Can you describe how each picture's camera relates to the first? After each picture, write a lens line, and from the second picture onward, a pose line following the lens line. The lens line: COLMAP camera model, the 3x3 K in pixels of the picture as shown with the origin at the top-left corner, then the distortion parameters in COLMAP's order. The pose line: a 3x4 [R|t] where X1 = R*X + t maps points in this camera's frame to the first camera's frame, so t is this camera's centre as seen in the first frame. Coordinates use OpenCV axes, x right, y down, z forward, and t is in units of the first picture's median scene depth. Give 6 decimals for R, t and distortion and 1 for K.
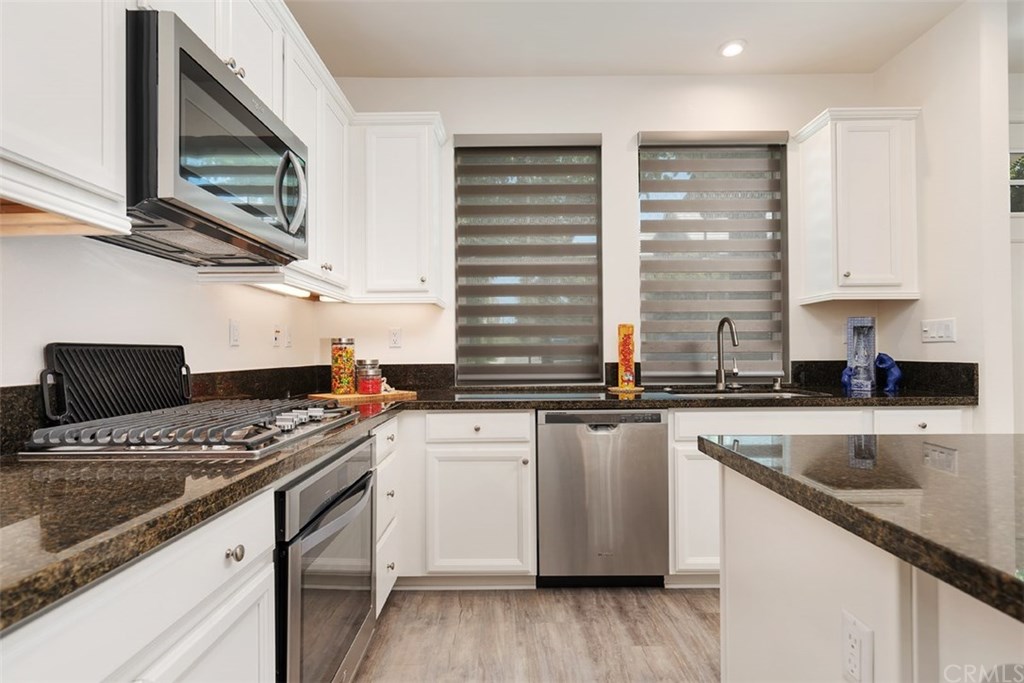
lens RADIAL K [[516.6, 0, 511.5], [0, 516.6, 347.0], [0, 0, 1]] dist [-0.002752, 0.000043]
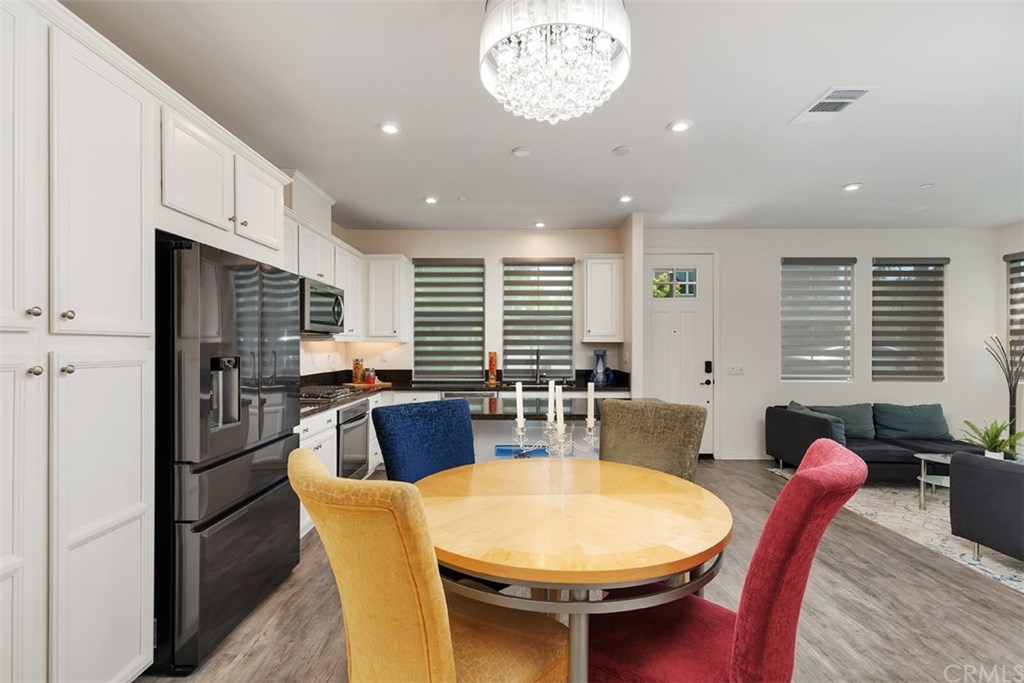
lens RADIAL K [[474.9, 0, 509.3], [0, 474.9, 349.4], [0, 0, 1]] dist [0.008023, -0.000600]
pose [[0.999815, 0.005975, -0.018266, 0.375588], [-0.005727, 0.999891, 0.013643, -0.091880], [0.018345, -0.013536, 0.999740, -1.069506]]
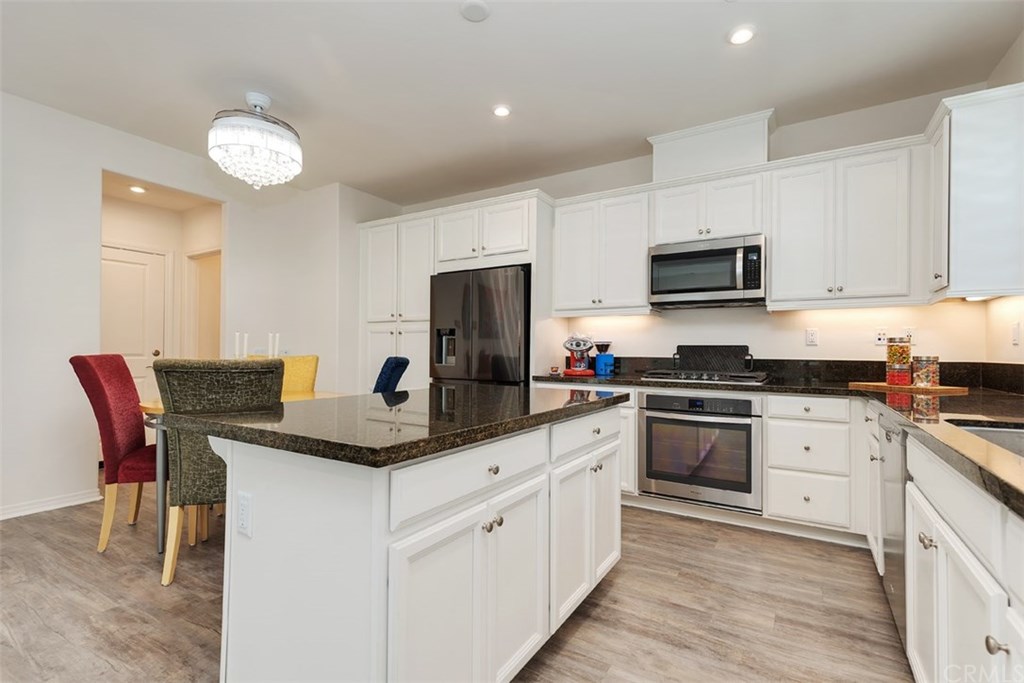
lens RADIAL K [[474.9, 0, 505.5], [0, 474.9, 345.9], [0, 0, 1]] dist [0.008023, -0.000600]
pose [[-0.536285, -0.007021, -0.844008, 1.140443], [0.001061, 0.999959, -0.008993, 0.011561], [0.844036, -0.005718, -0.536256, 0.860632]]
